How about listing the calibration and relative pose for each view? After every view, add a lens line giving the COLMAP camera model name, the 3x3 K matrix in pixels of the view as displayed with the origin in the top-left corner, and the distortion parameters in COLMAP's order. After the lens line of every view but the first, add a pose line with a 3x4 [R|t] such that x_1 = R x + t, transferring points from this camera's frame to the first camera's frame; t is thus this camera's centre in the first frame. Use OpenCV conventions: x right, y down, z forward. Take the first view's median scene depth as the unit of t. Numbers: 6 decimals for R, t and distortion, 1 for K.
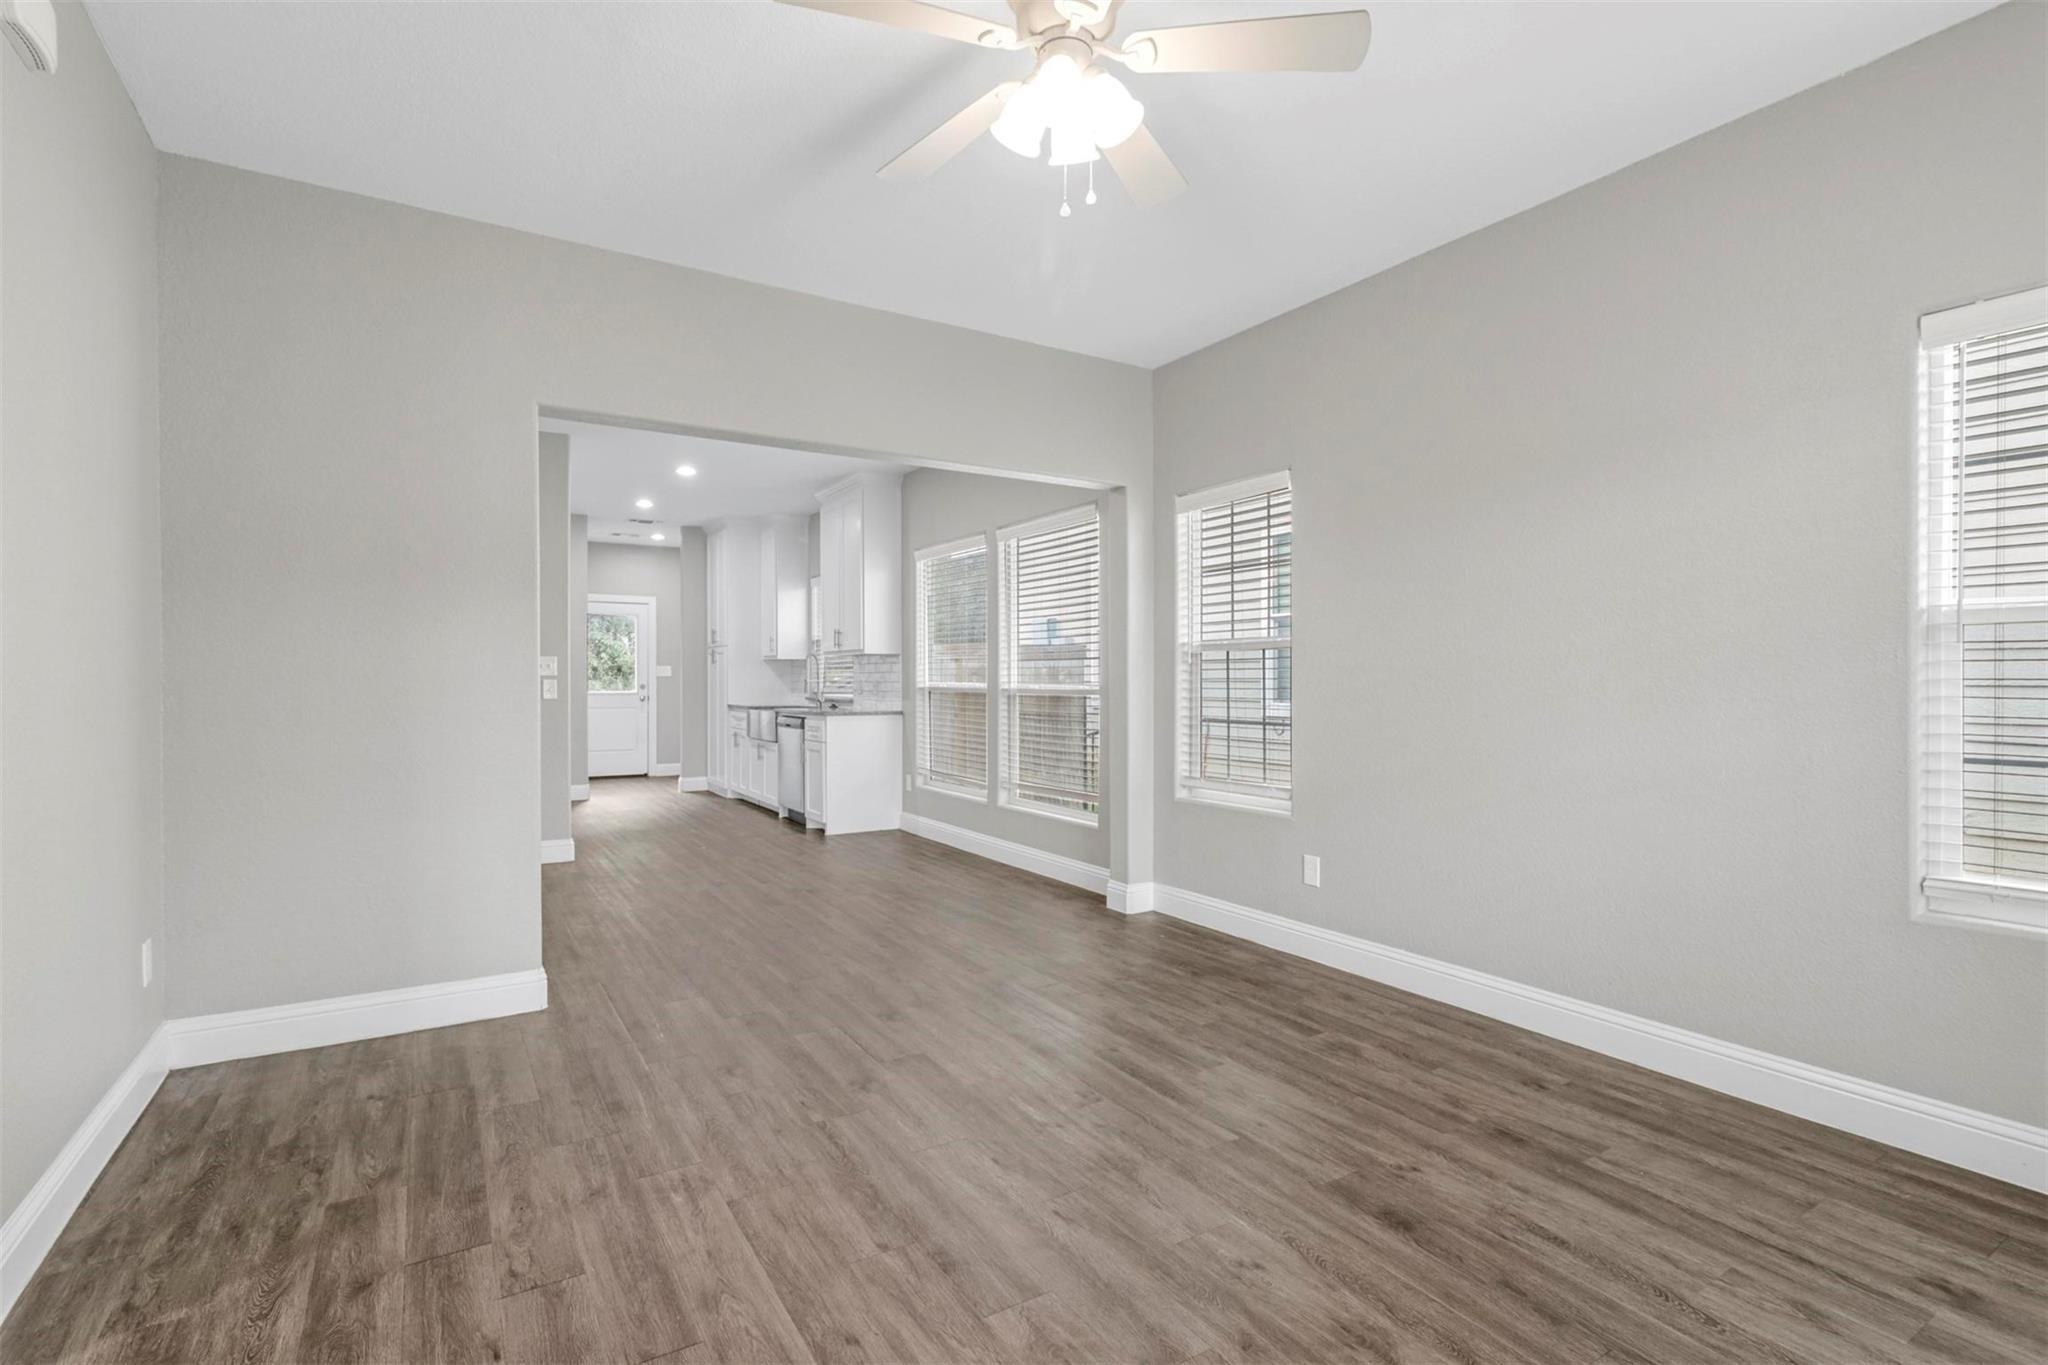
lens RADIAL K [[958.3, 0, 1023.8], [0, 958.3, 680.0], [0, 0, 1]] dist [-0.000047, -0.000011]
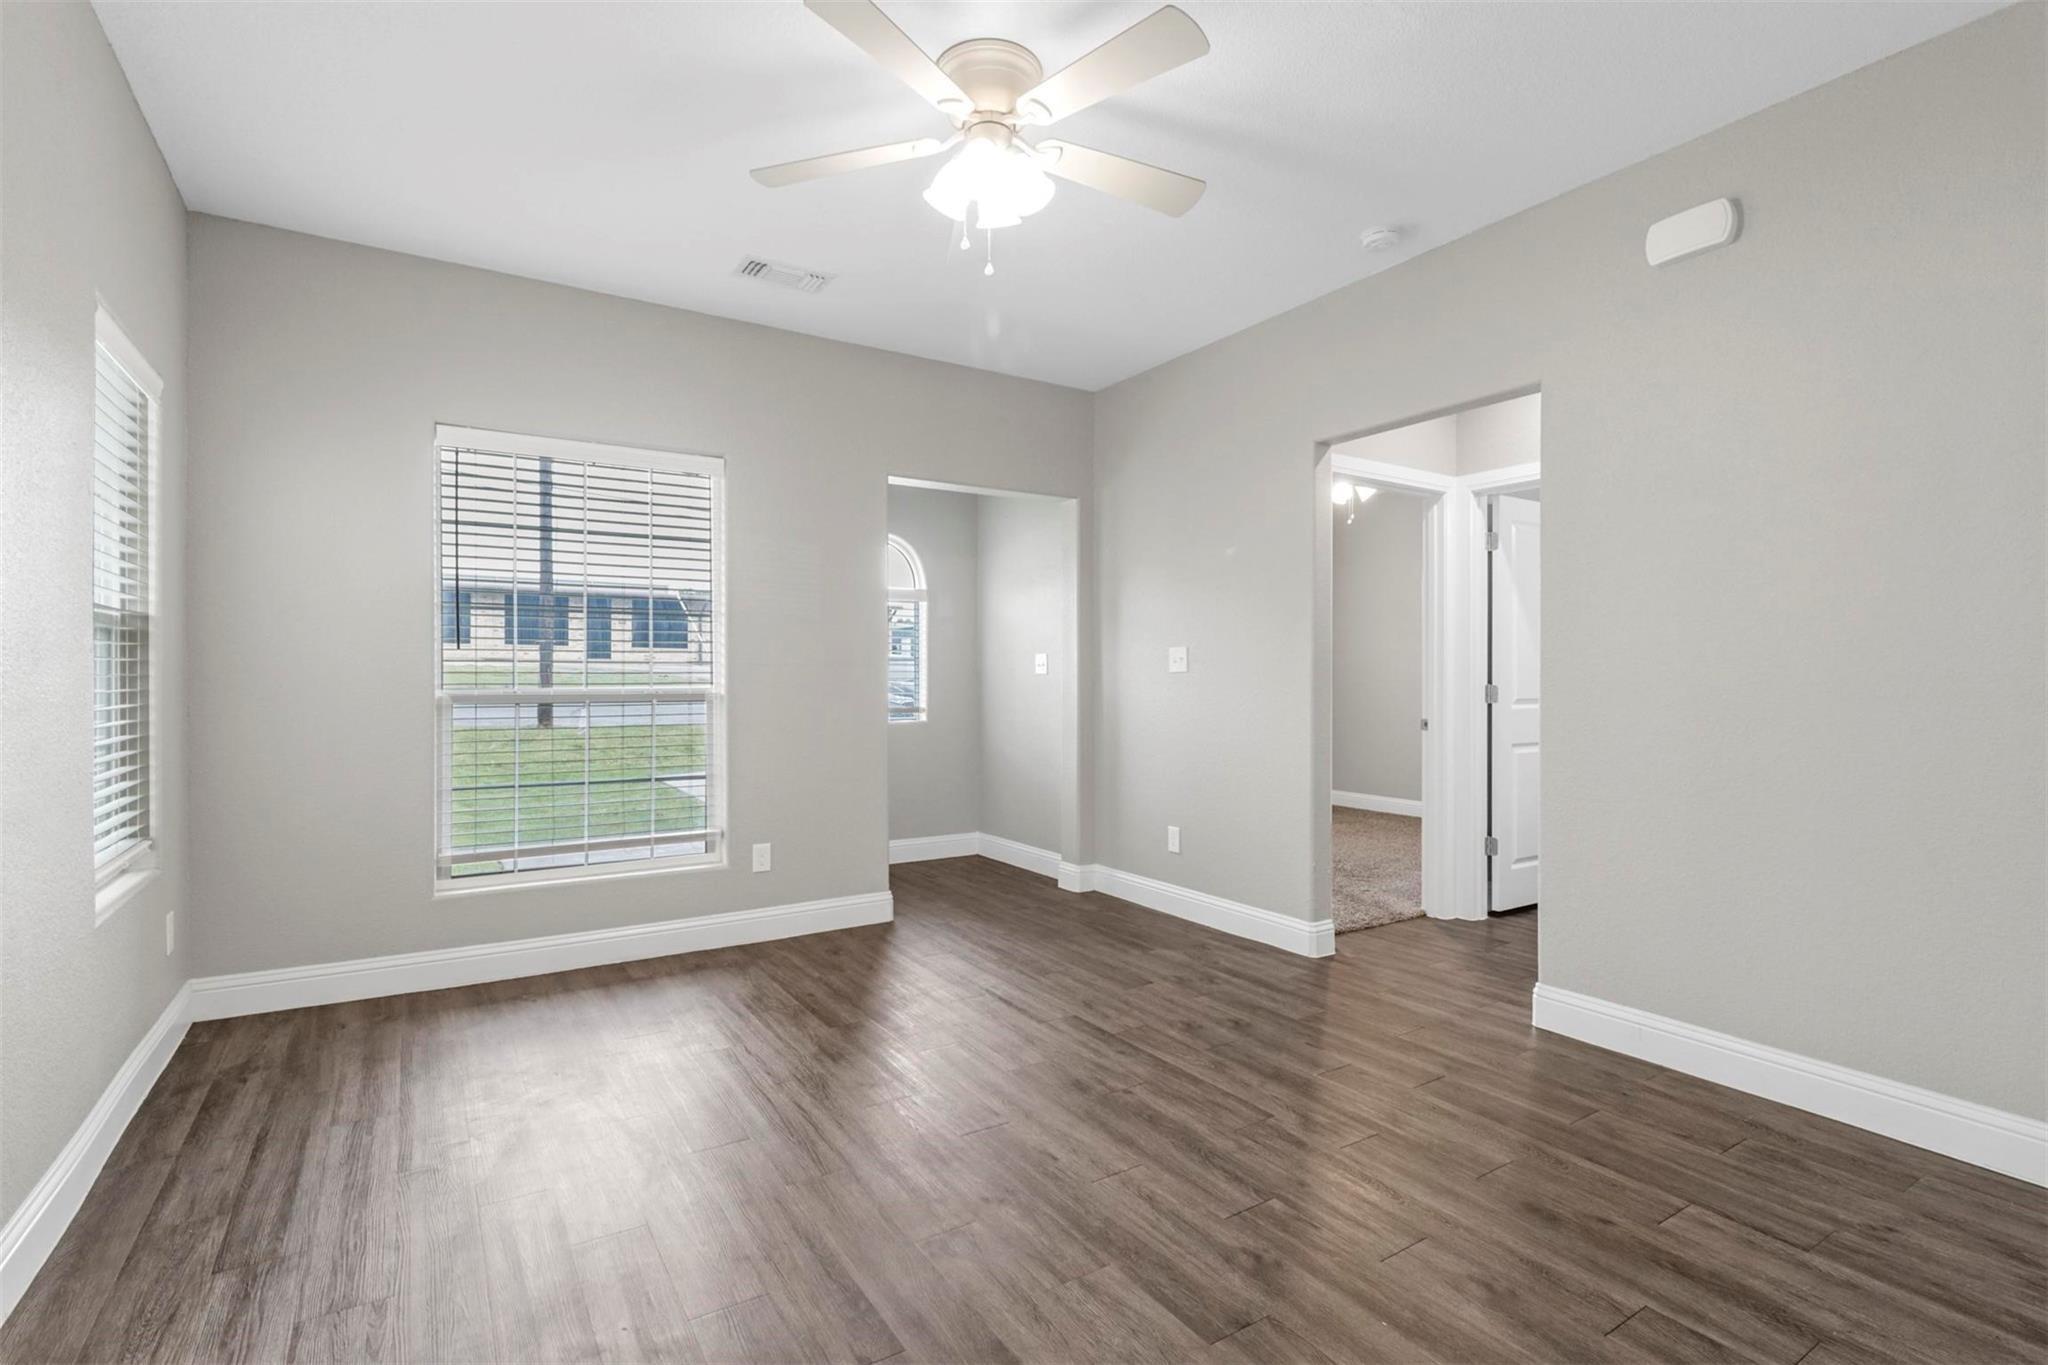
lens RADIAL K [[958.3, 0, 1023.7], [0, 958.3, 680.2], [0, 0, 1]] dist [-0.000047, -0.000011]
pose [[-0.999941, -0.001643, -0.010771, 0.015609], [-0.001701, 0.999984, 0.005396, -0.002459], [0.010762, 0.005414, -0.999927, 2.174521]]
